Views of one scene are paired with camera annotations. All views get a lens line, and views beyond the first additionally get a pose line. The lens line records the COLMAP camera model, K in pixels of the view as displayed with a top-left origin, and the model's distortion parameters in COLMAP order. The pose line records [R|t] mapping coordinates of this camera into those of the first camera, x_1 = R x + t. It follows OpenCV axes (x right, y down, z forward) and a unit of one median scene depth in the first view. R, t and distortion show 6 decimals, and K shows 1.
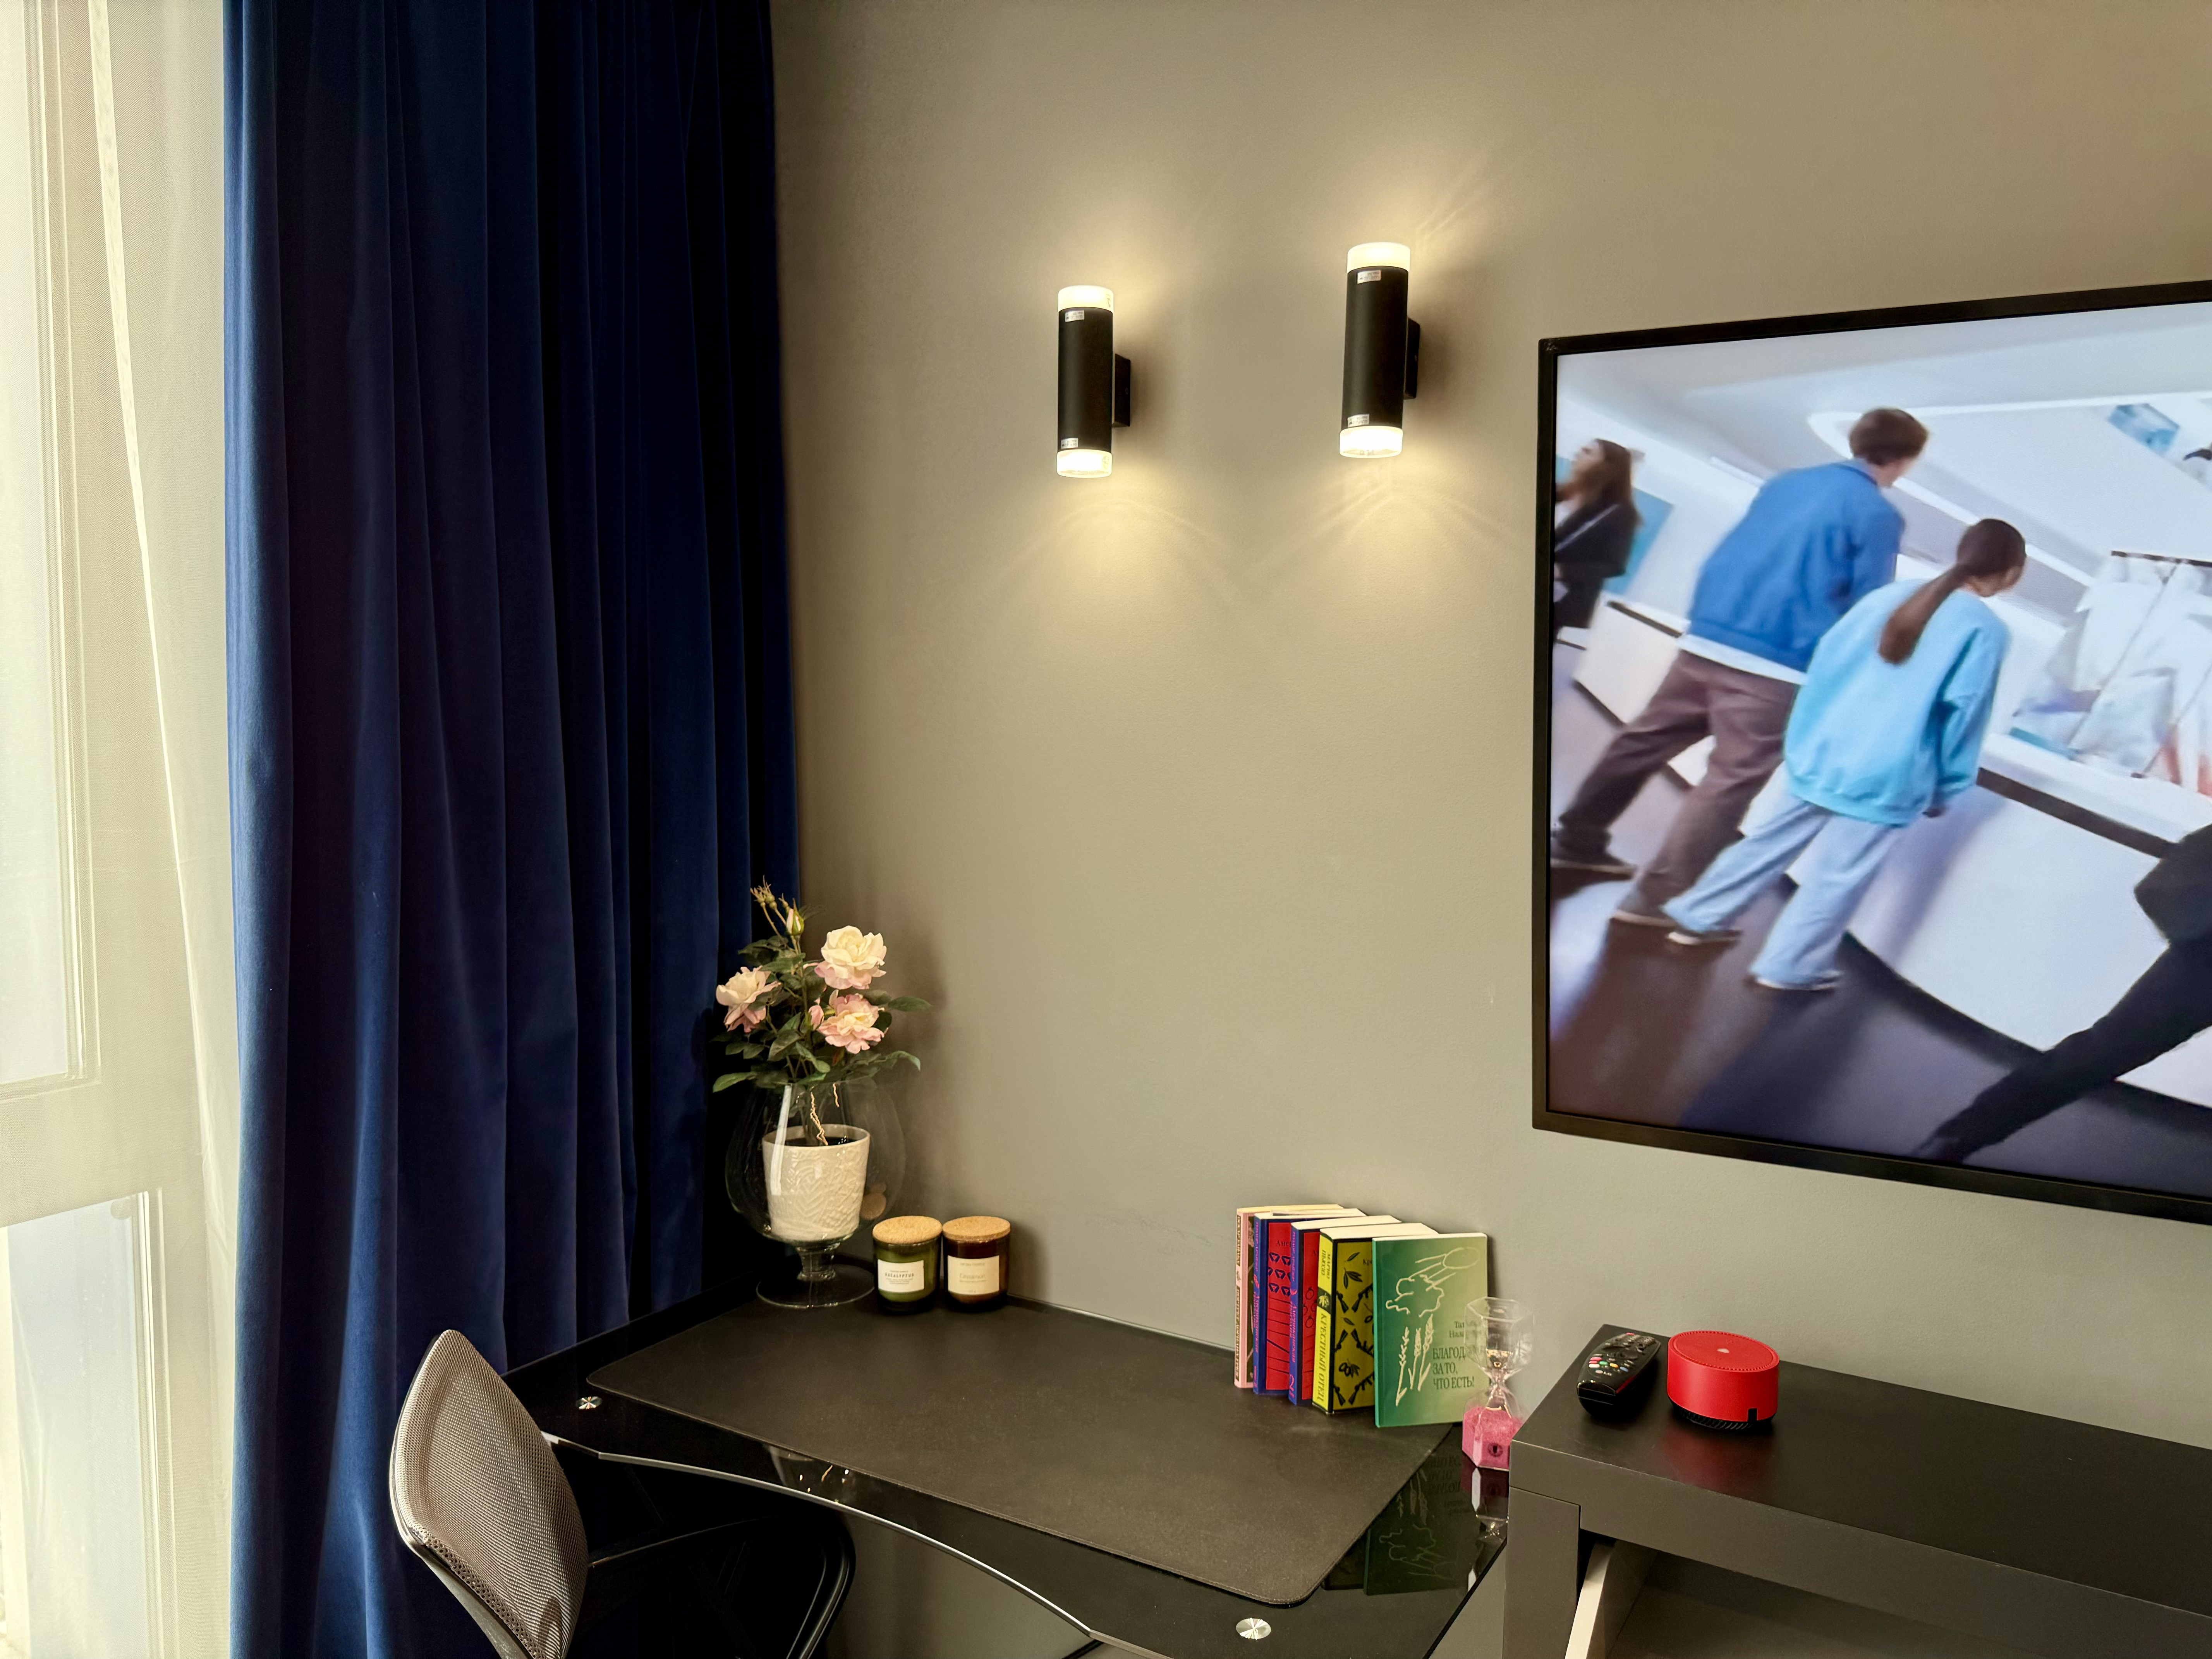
lens RADIAL K [[1559.2, 0, 1114.9], [0, 1559.2, 832.9], [0, 0, 1]] dist [0.166953, -0.301121]
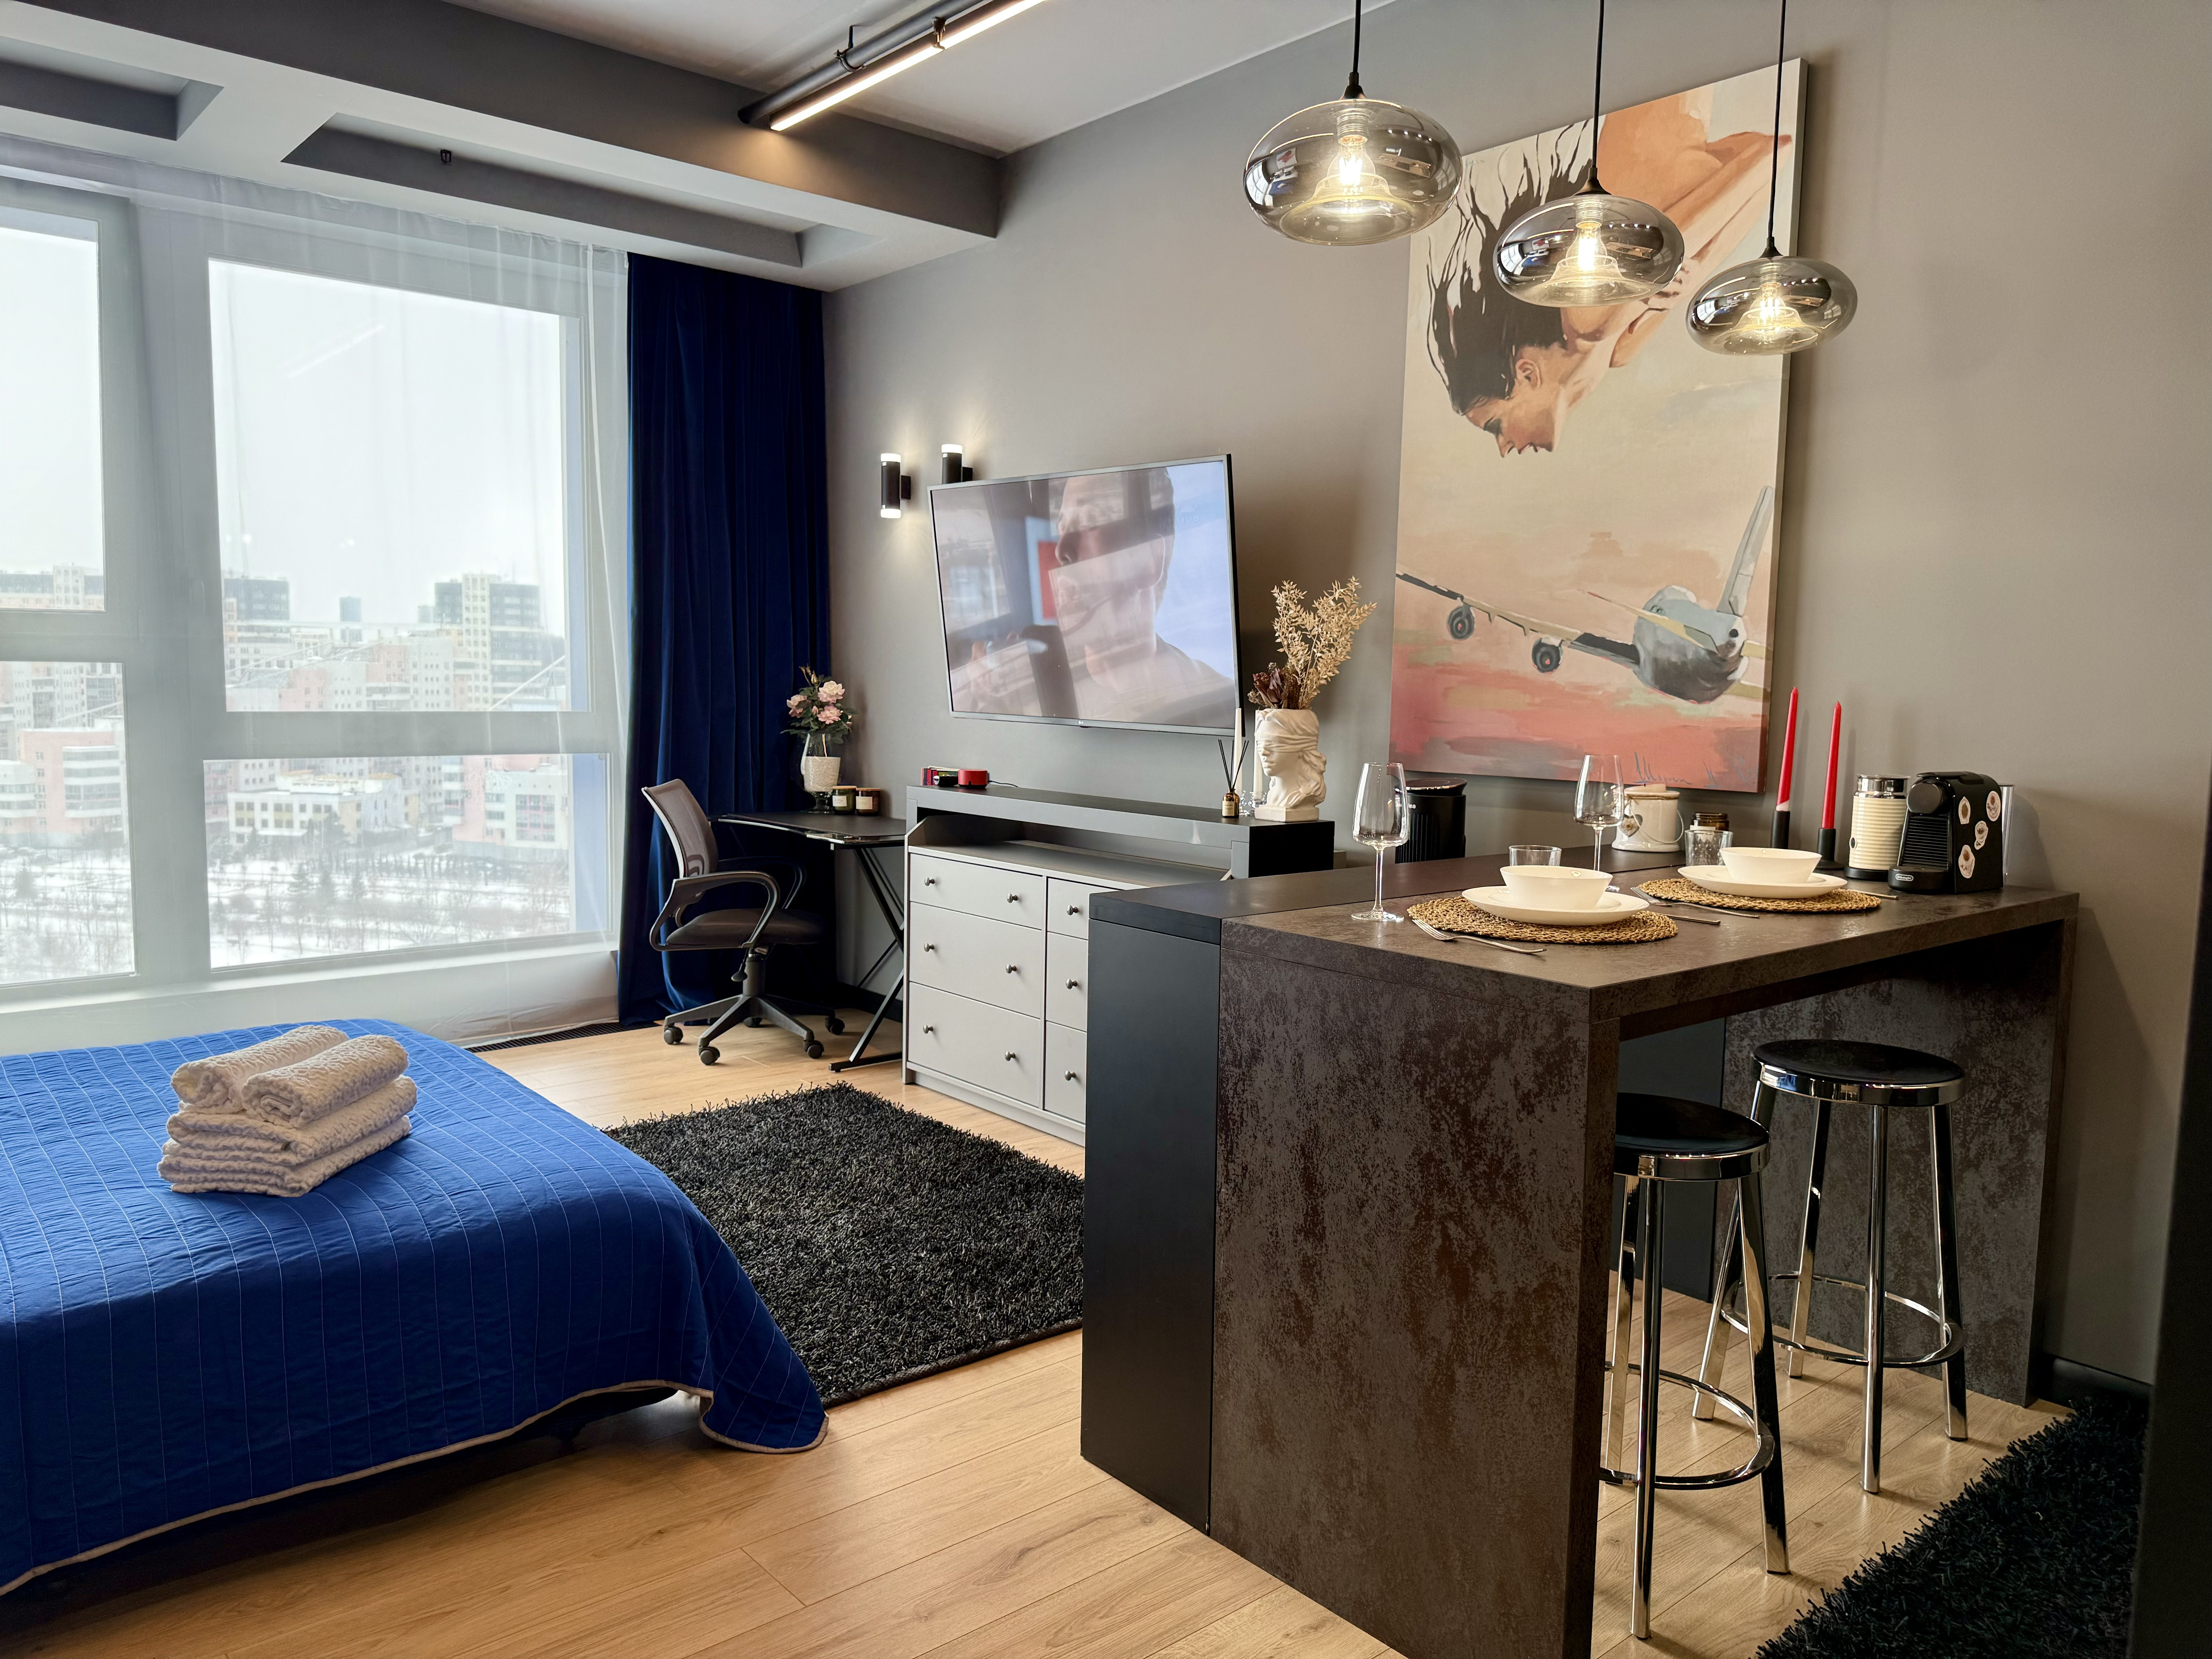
lens RADIAL K [[1559.2, 0, 1114.9], [0, 1559.2, 832.9], [0, 0, 1]] dist [0.166953, -0.301121]
pose [[0.942393, 0.028752, -0.333271, 1.269664], [-0.027773, 0.999585, 0.007702, 0.299876], [0.333354, 0.001998, 0.942800, -1.492751]]
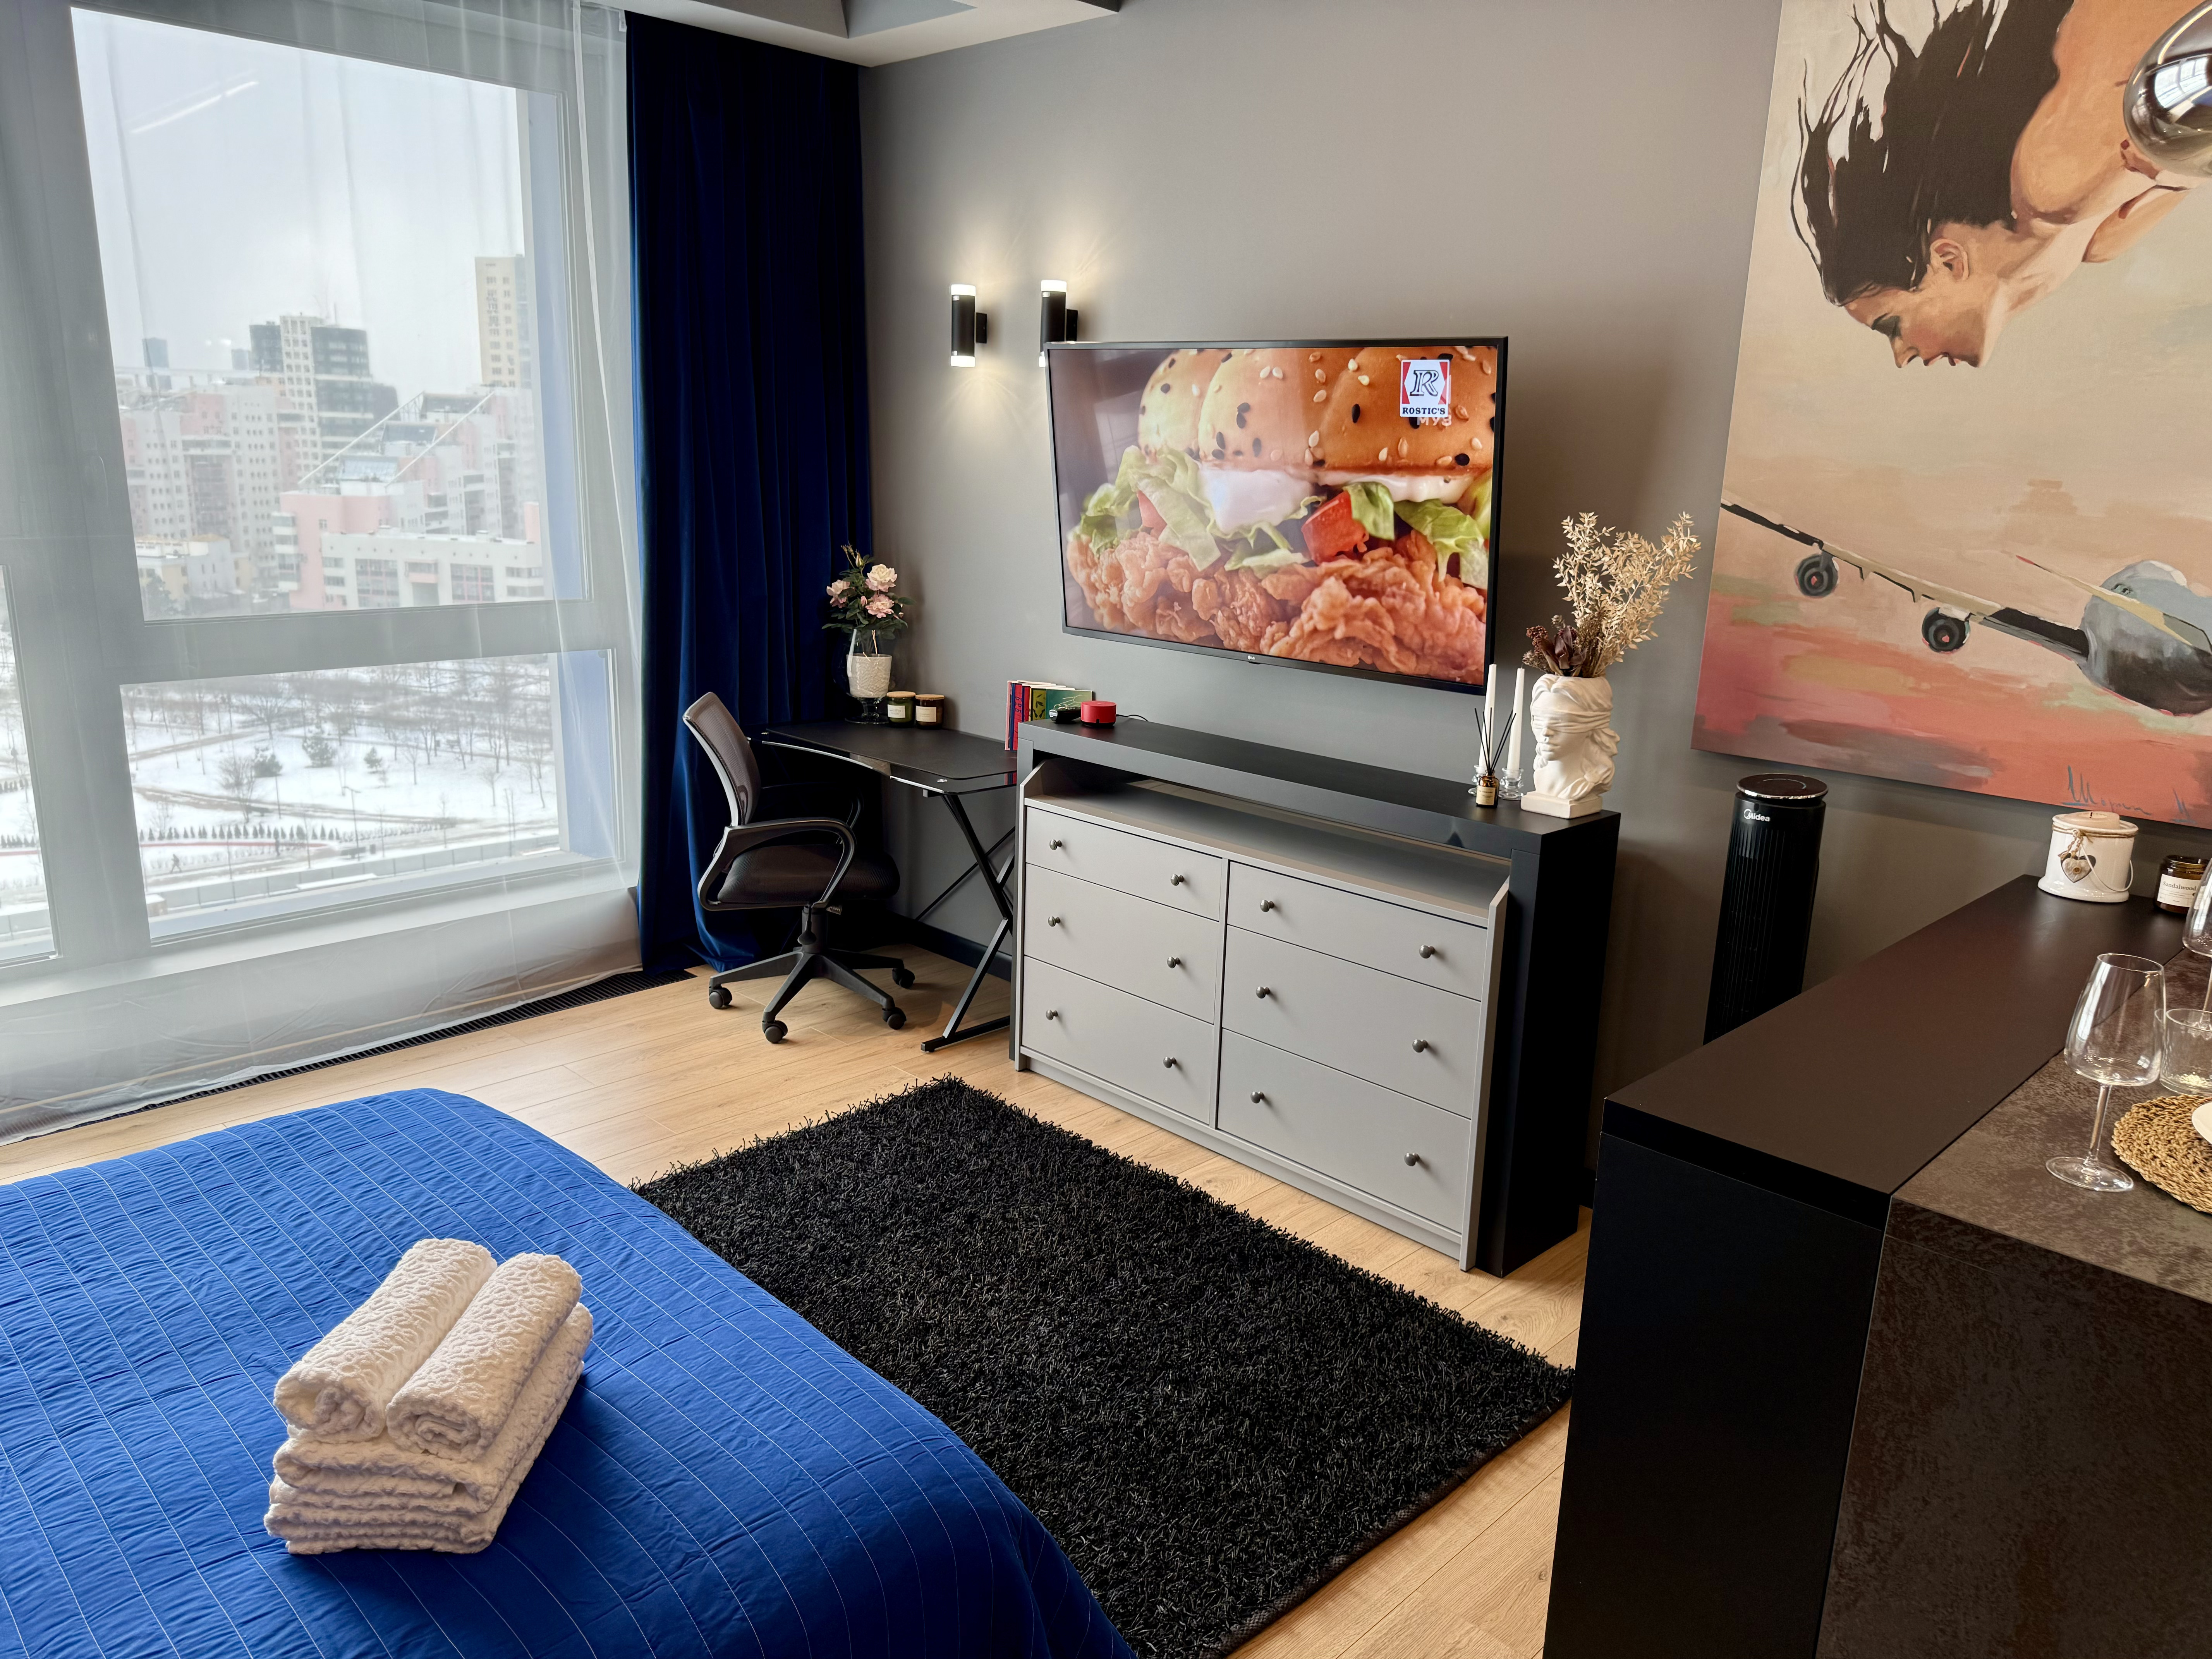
lens RADIAL K [[1571.2, 0, 1127.2], [0, 1571.2, 841.8], [0, 0, 1]] dist [0.041525, -0.039380]
pose [[0.967970, 0.070785, -0.240880, 0.783589], [-0.033341, 0.987177, 0.156110, 0.091391], [0.248841, -0.143079, 0.957918, -1.211639]]
